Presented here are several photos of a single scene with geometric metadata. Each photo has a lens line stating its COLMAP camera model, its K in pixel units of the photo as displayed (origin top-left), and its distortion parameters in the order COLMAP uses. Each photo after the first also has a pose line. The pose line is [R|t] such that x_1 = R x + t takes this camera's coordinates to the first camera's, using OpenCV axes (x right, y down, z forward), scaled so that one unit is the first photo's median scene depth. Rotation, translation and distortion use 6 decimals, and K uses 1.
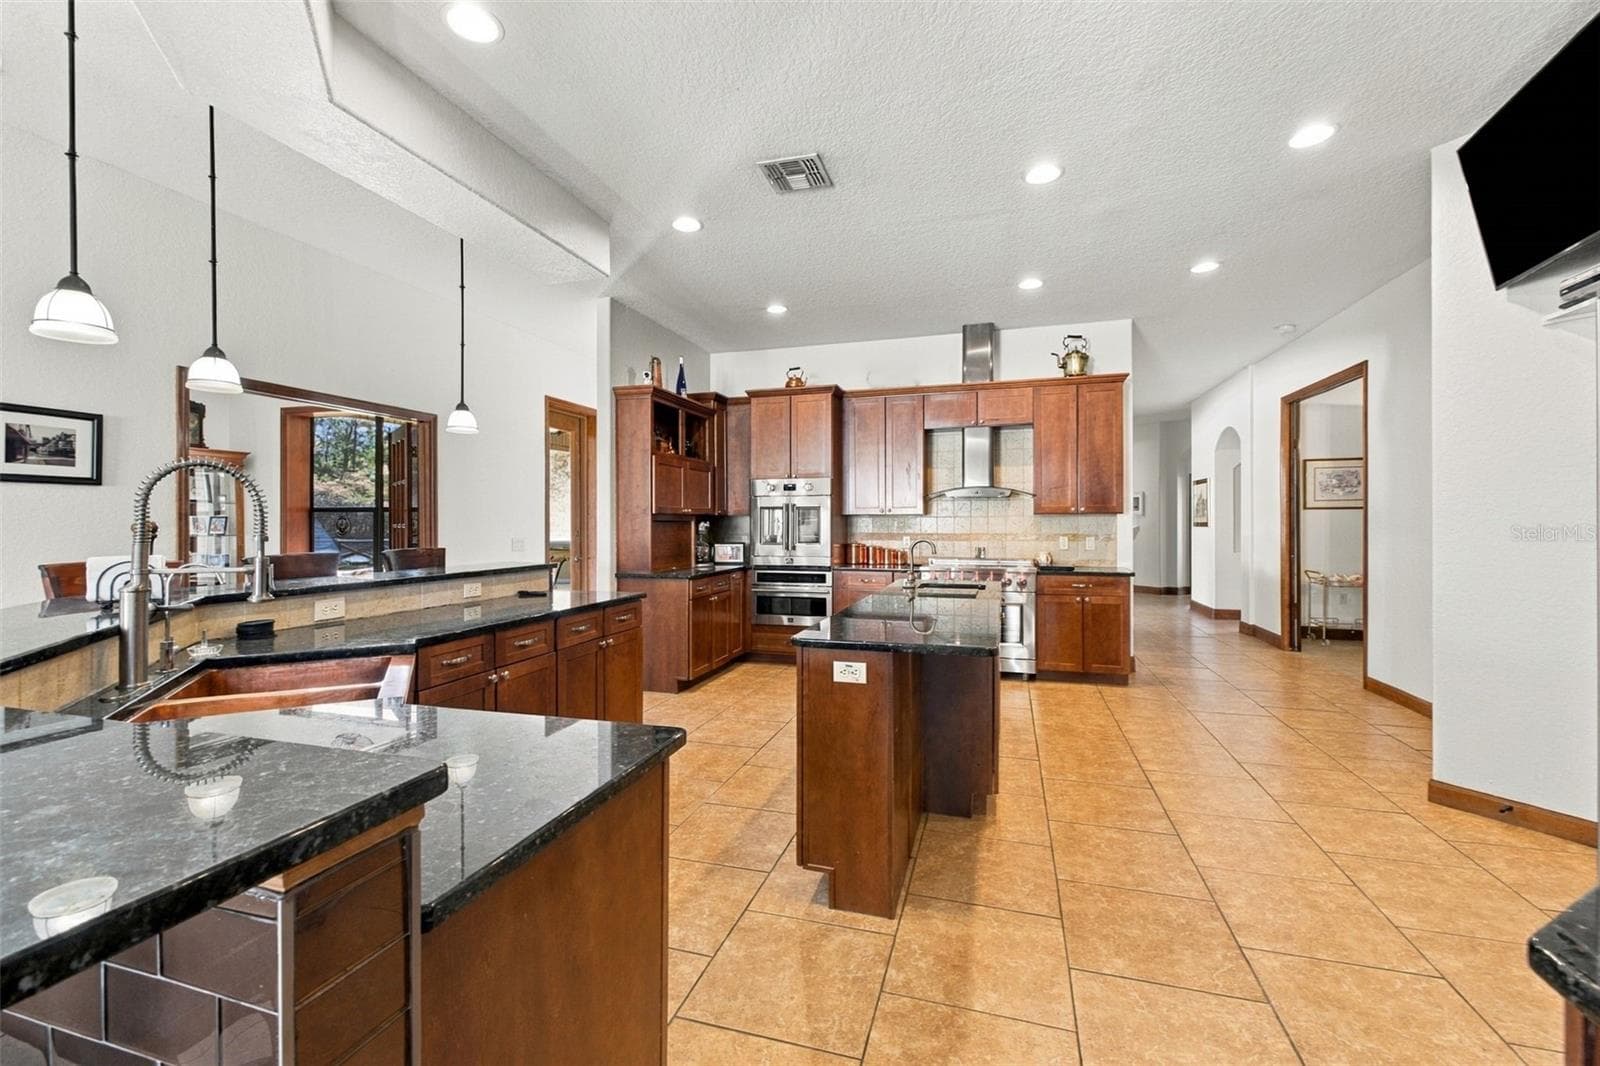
lens RADIAL K [[670.5, 0, 797.4], [0, 670.5, 524.3], [0, 0, 1]] dist [0.004766, -0.000794]
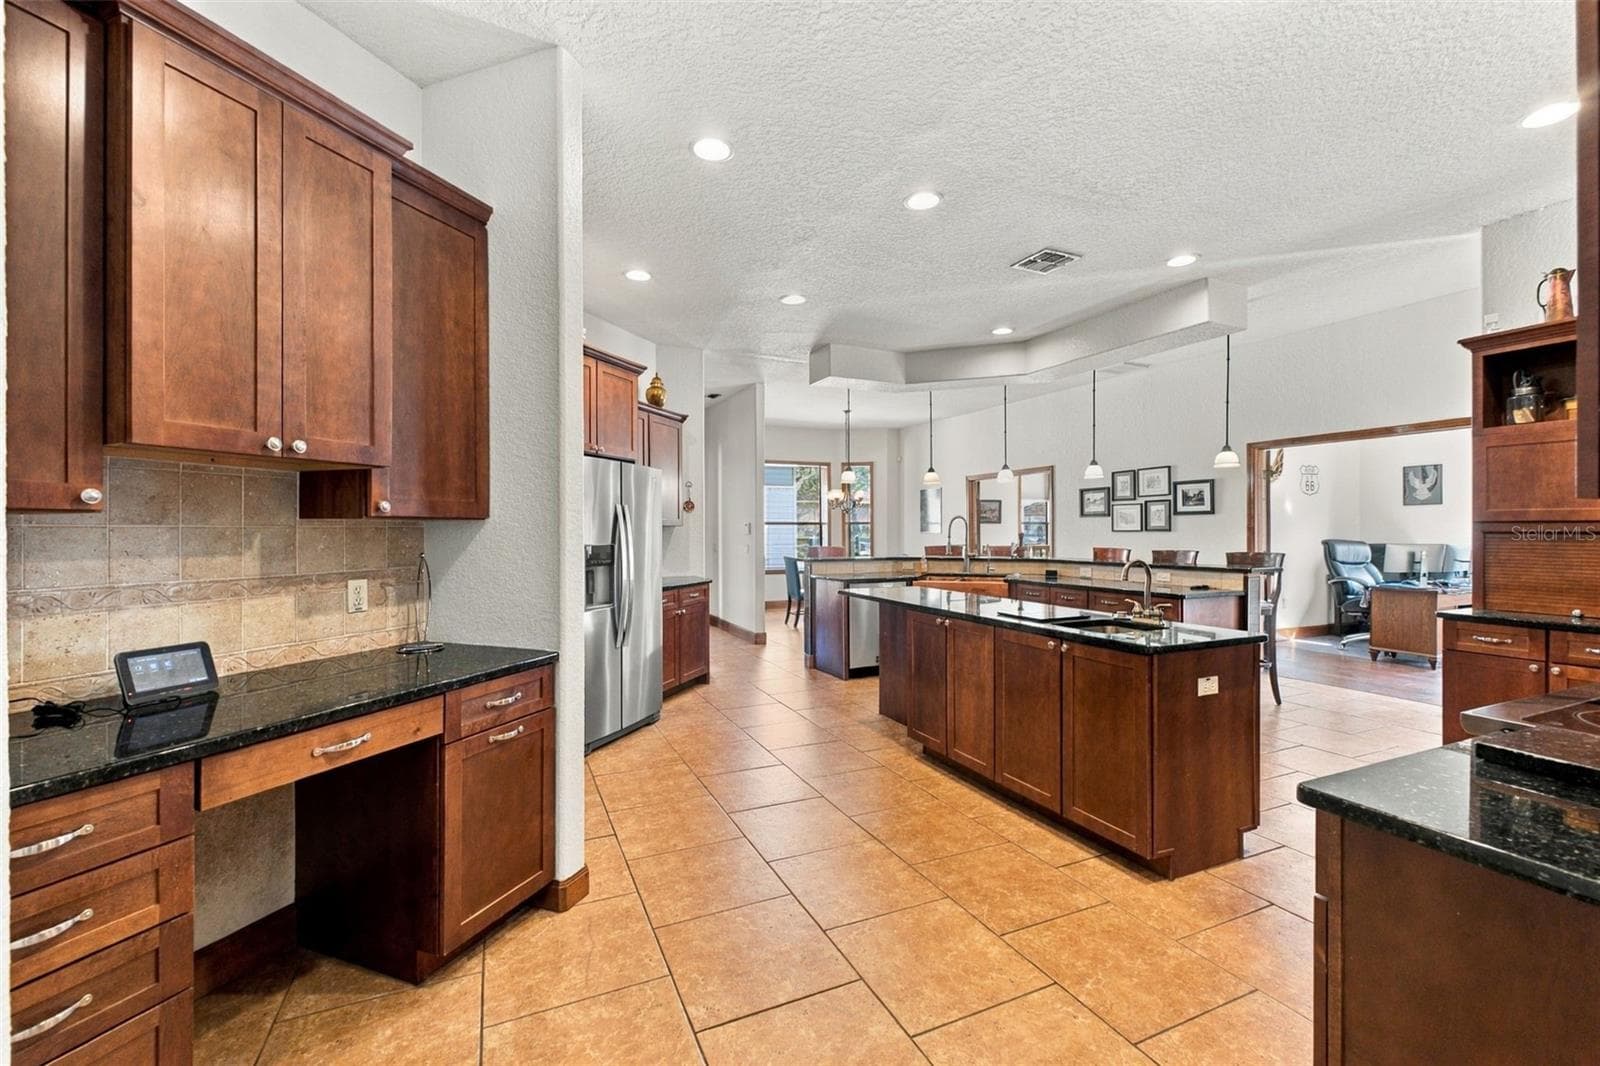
lens RADIAL K [[670.5, 0, 807.5], [0, 670.5, 537.8], [0, 0, 1]] dist [0.004766, -0.000794]
pose [[-0.742455, 0.009321, -0.669831, 1.220242], [-0.001283, 0.999882, 0.015336, -0.015692], [0.669895, 0.012245, -0.742355, 1.684328]]
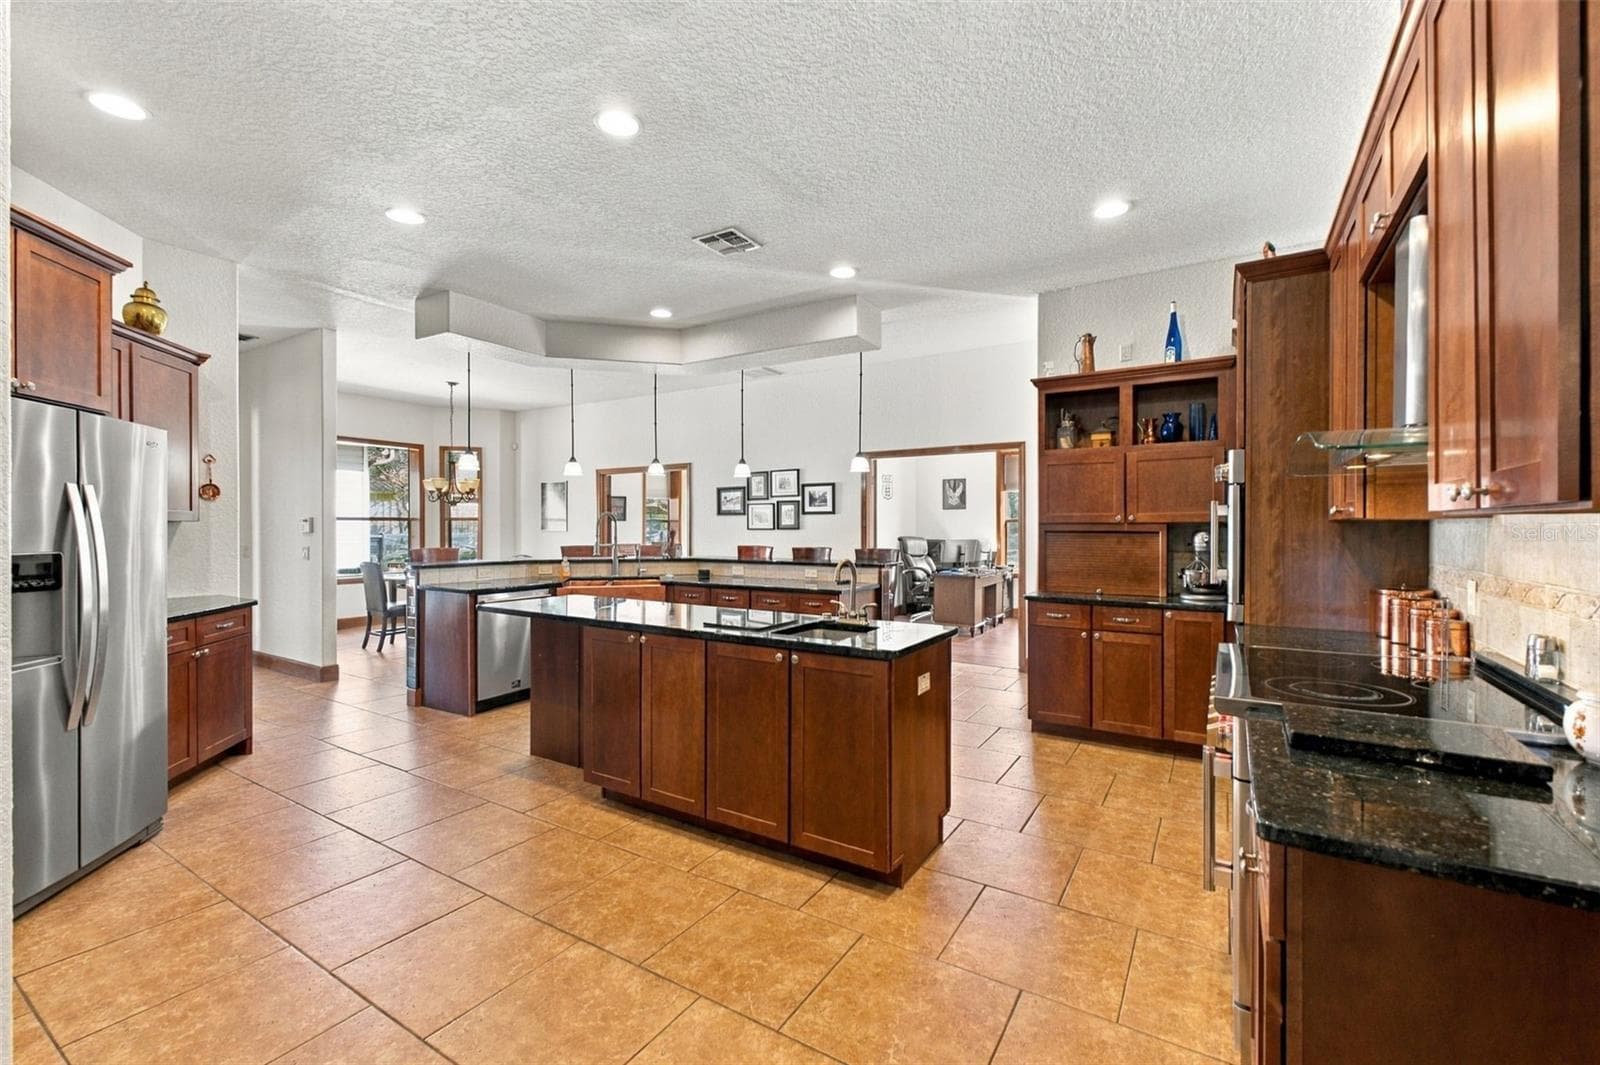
lens RADIAL K [[670.5, 0, 804.5], [0, 670.5, 532.4], [0, 0, 1]] dist [0.004766, -0.000794]
pose [[-0.252556, 0.007206, -0.967555, 1.149192], [-0.006241, 0.999939, 0.009077, -0.016496], [0.967562, 0.008331, -0.252496, 1.470151]]
